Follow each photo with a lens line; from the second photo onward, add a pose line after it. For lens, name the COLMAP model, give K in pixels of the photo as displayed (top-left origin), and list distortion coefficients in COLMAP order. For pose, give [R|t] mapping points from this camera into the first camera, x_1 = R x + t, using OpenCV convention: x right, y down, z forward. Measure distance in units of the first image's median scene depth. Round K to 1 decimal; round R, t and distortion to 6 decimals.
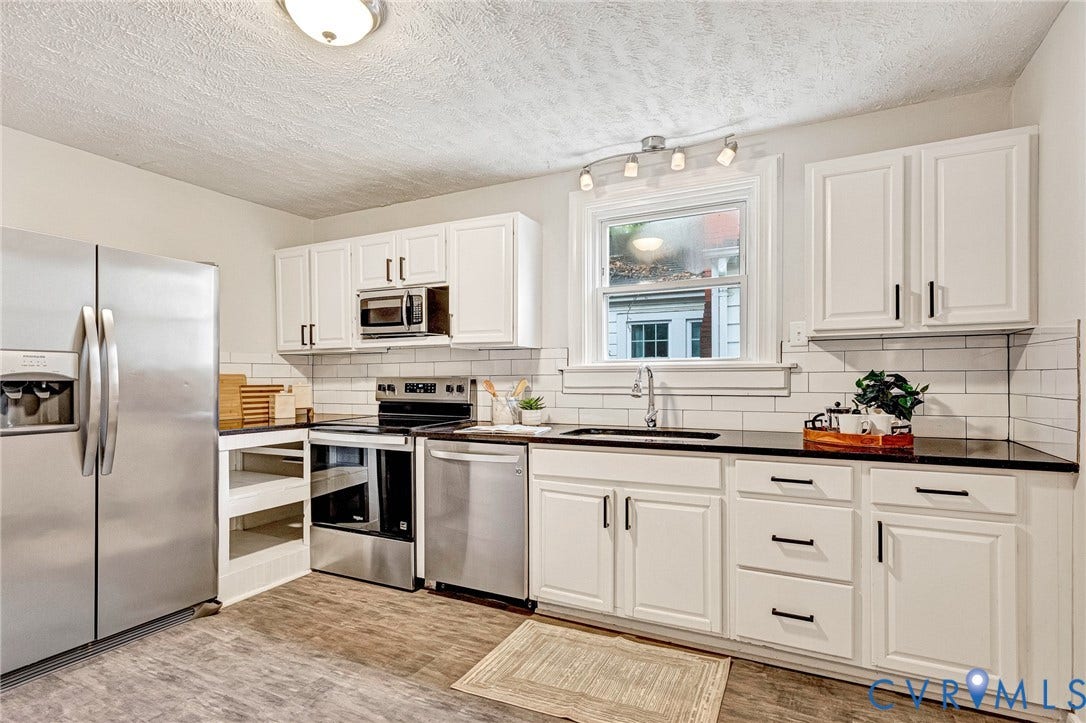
lens RADIAL K [[537.4, 0, 574.7], [0, 537.4, 378.9], [0, 0, 1]] dist [0.000249, -0.002599]
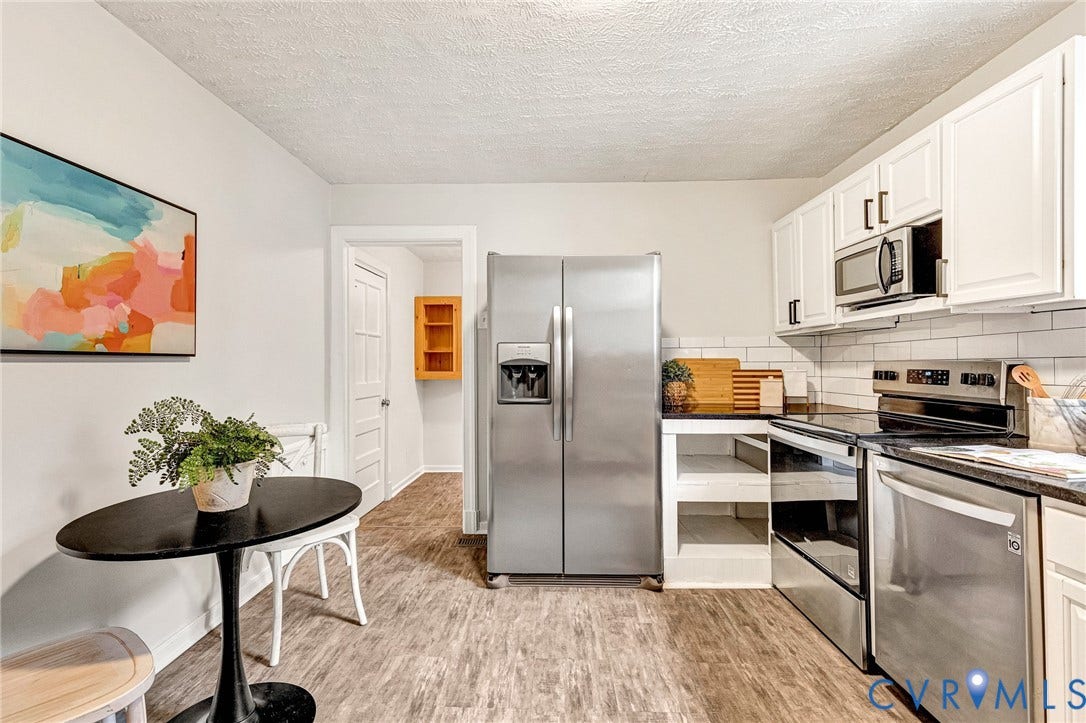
lens RADIAL K [[537.4, 0, 537.9], [0, 537.4, 358.6], [0, 0, 1]] dist [0.000249, -0.002599]
pose [[0.381340, -0.006461, -0.924412, 0.185290], [0.000670, 0.999977, -0.006712, -0.002370], [0.924435, 0.001941, 0.381336, 0.364807]]
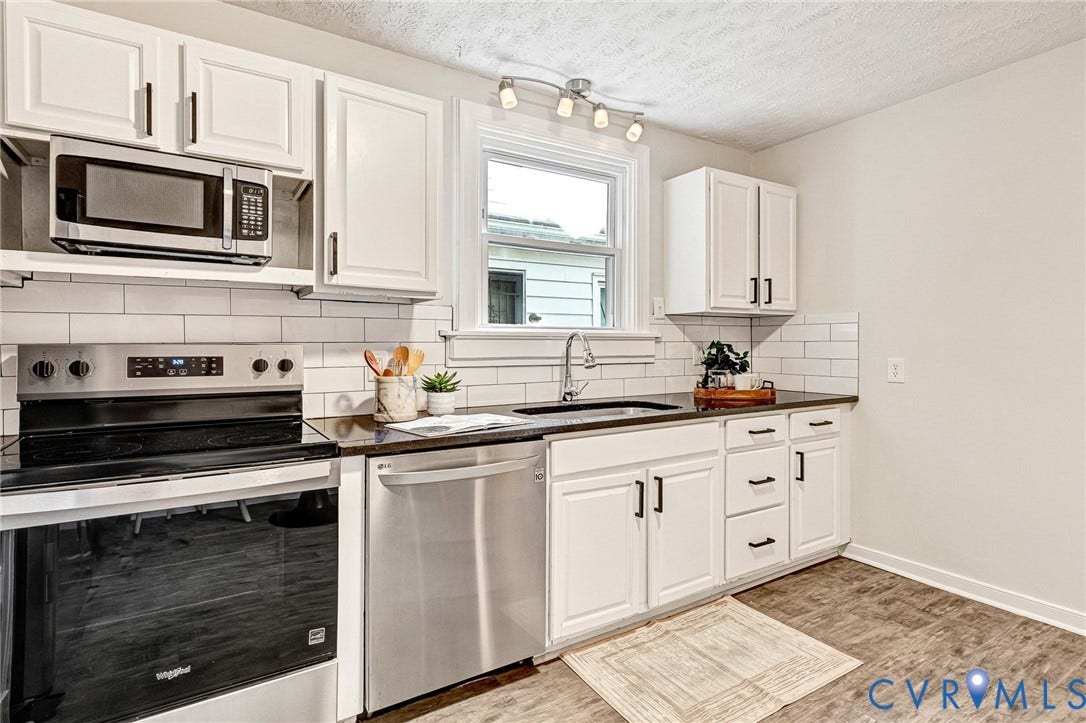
lens RADIAL K [[537.4, 0, 559.9], [0, 537.4, 347.7], [0, 0, 1]] dist [0.000249, -0.002599]
pose [[0.535833, -0.000648, 0.844324, -0.642048], [0.001066, 0.999999, 0.000091, -0.000065], [-0.844324, 0.000851, 0.535833, 0.548373]]
